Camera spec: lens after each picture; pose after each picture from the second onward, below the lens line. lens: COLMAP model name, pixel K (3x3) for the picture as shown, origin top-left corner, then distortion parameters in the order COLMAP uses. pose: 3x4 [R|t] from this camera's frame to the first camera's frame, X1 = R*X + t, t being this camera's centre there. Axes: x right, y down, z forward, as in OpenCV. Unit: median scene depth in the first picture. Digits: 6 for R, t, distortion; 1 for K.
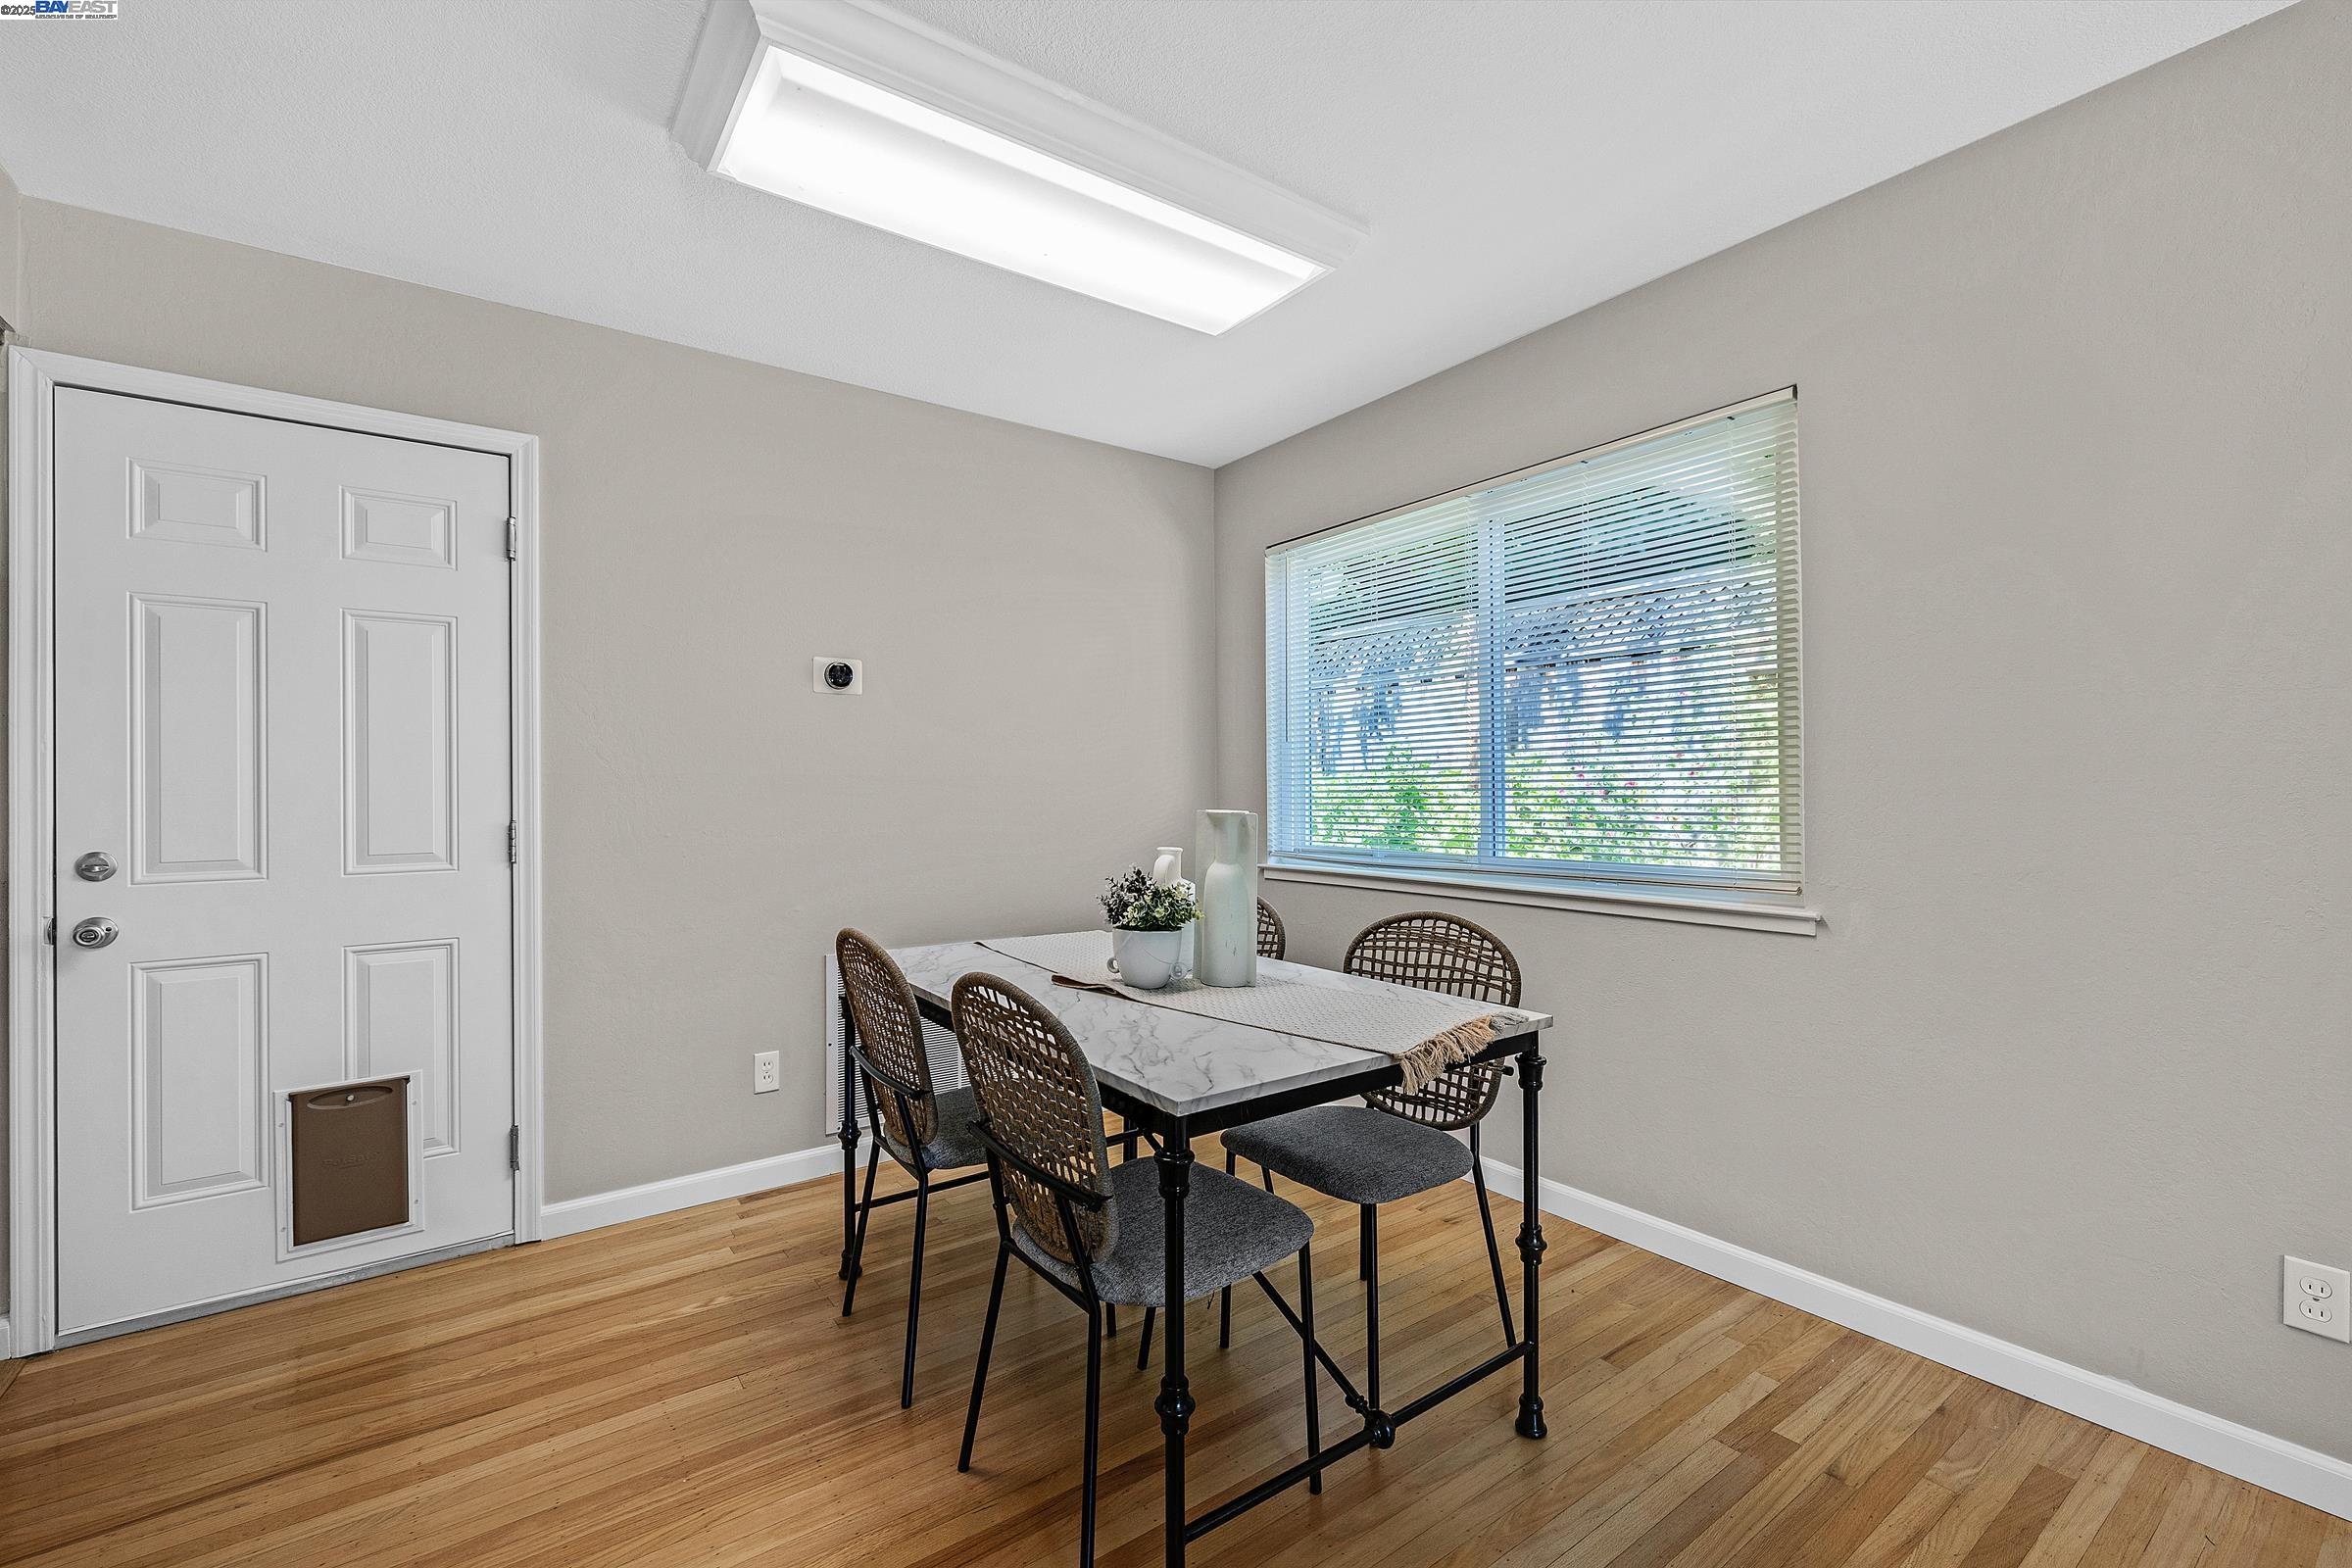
lens RADIAL K [[991.8, 0, 1174.6], [0, 991.8, 780.8], [0, 0, 1]] dist [-0.000049, 0.000496]
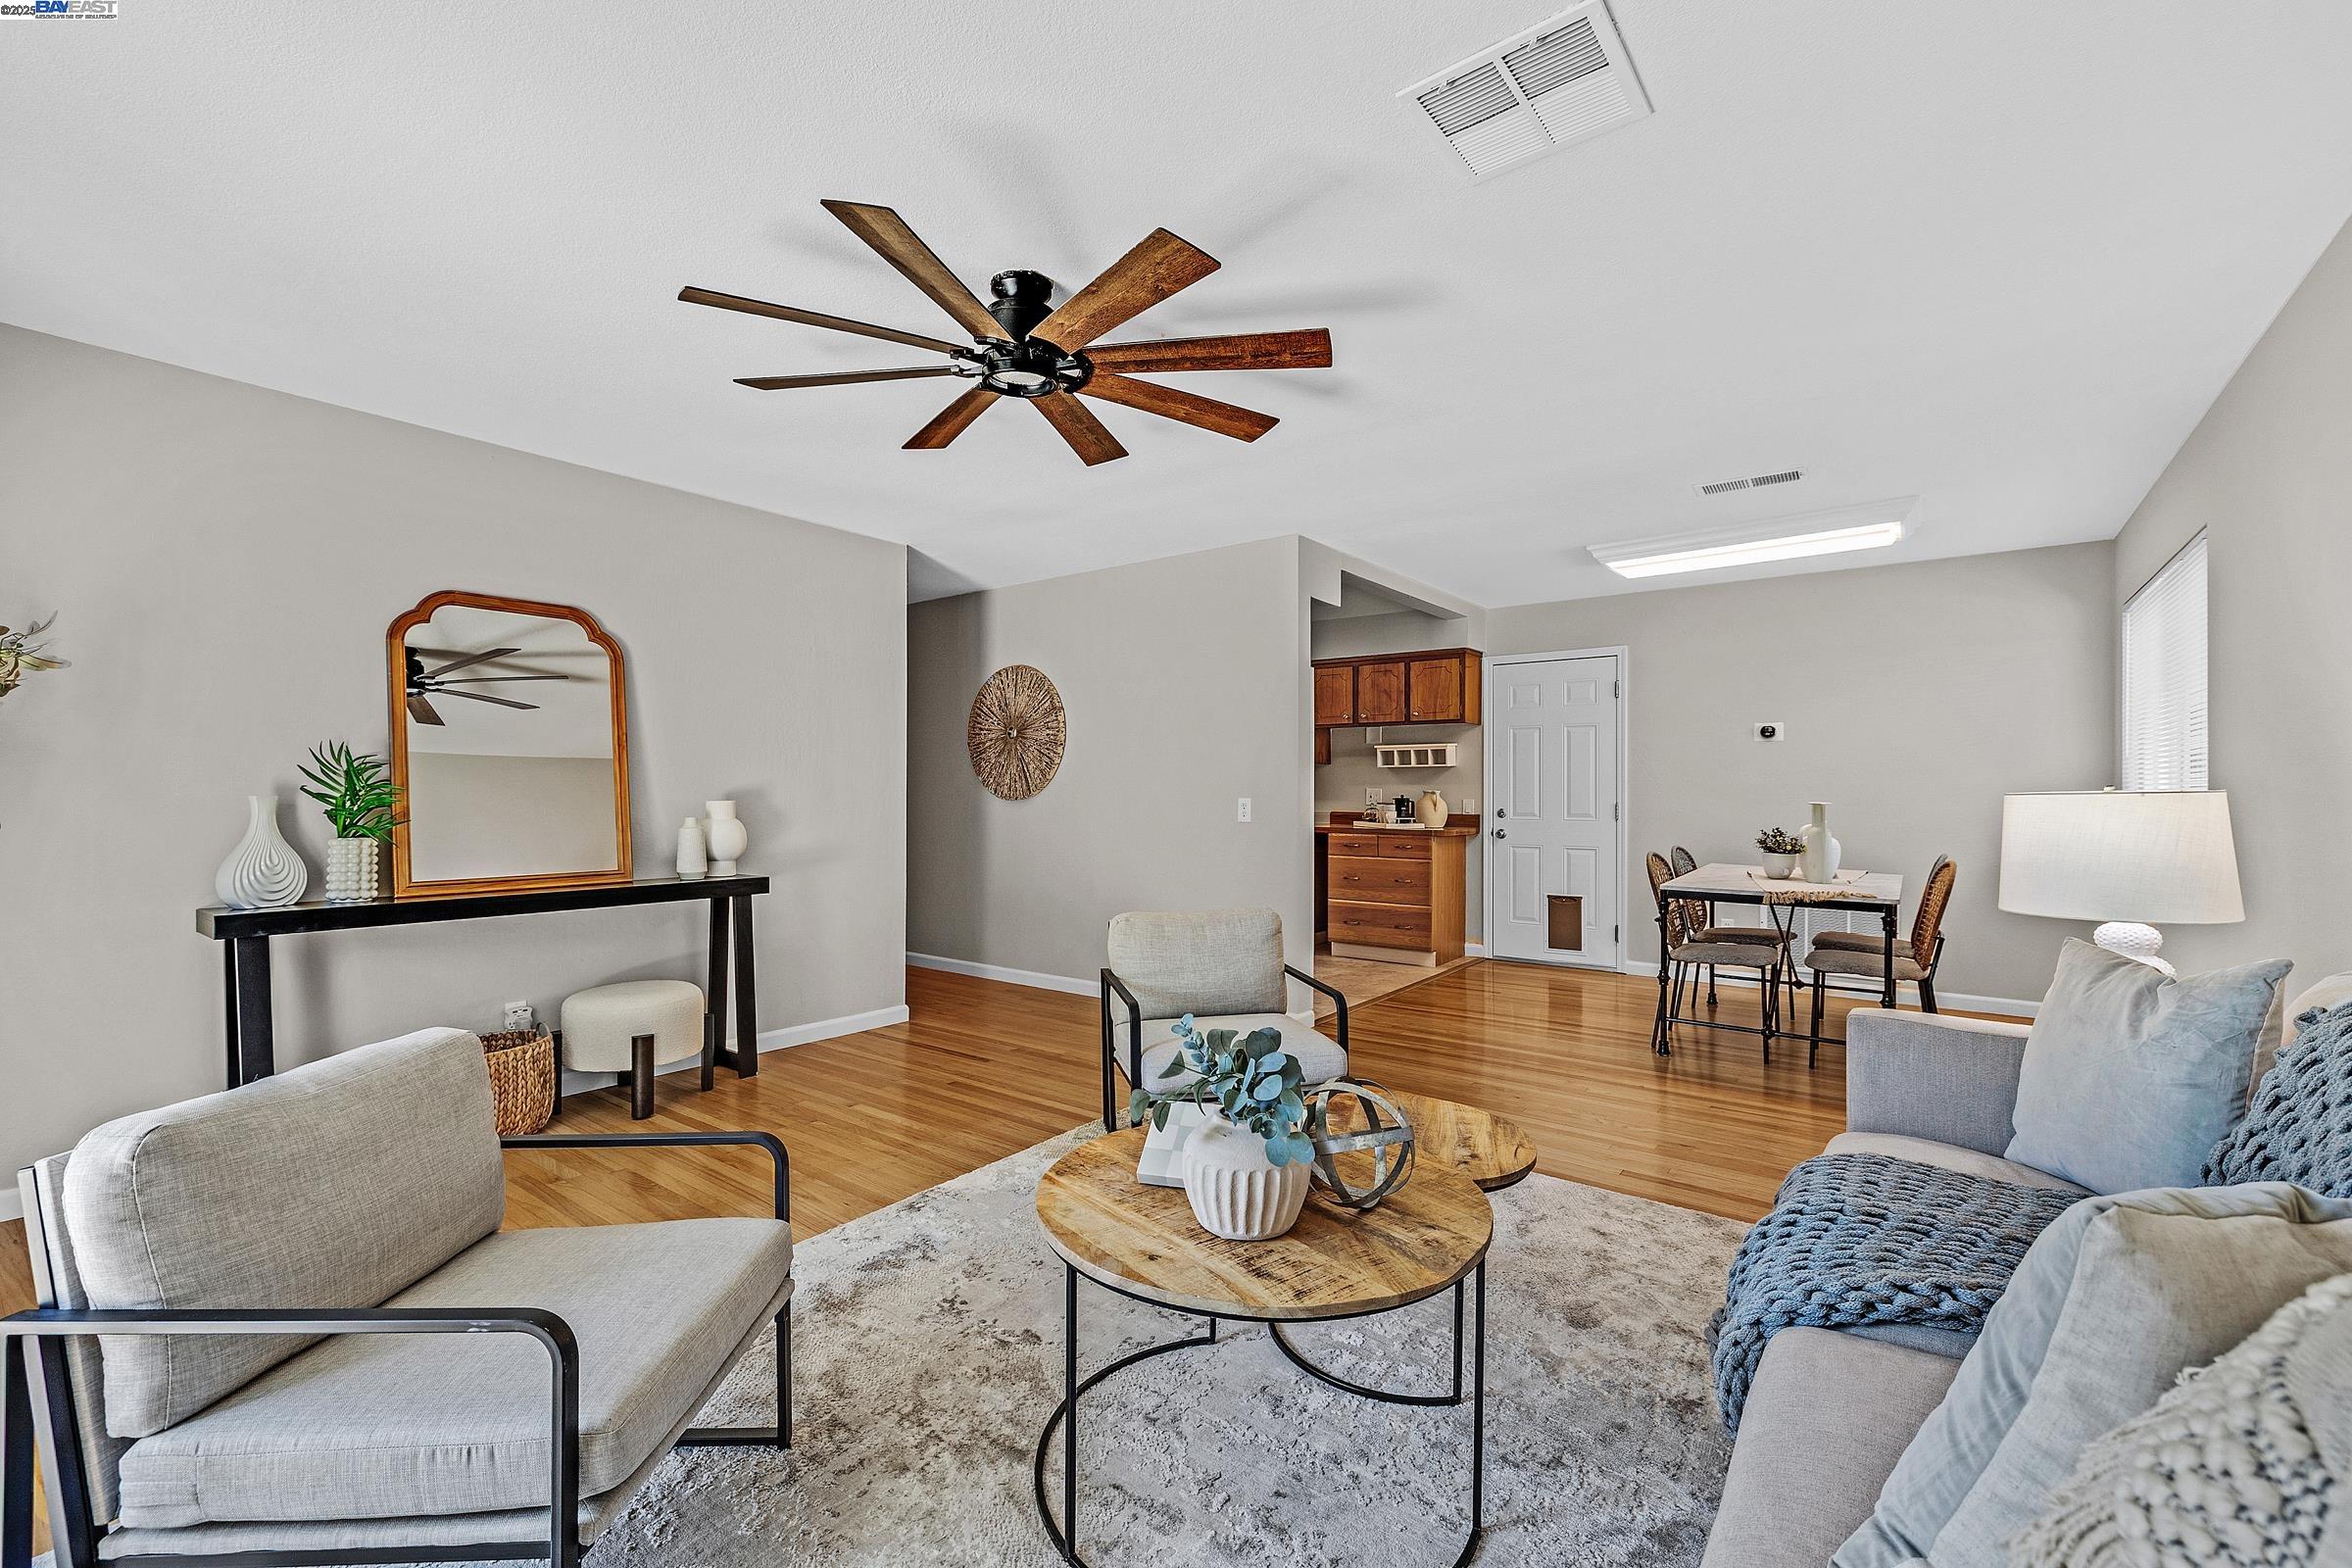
lens RADIAL K [[991.8, 0, 1164.7], [0, 991.8, 789.8], [0, 0, 1]] dist [-0.000049, 0.000496]
pose [[0.277044, 0.008801, -0.960817, 1.488861], [0.003423, 0.999943, 0.010147, -0.022369], [0.960851, -0.006100, 0.276998, -0.822171]]
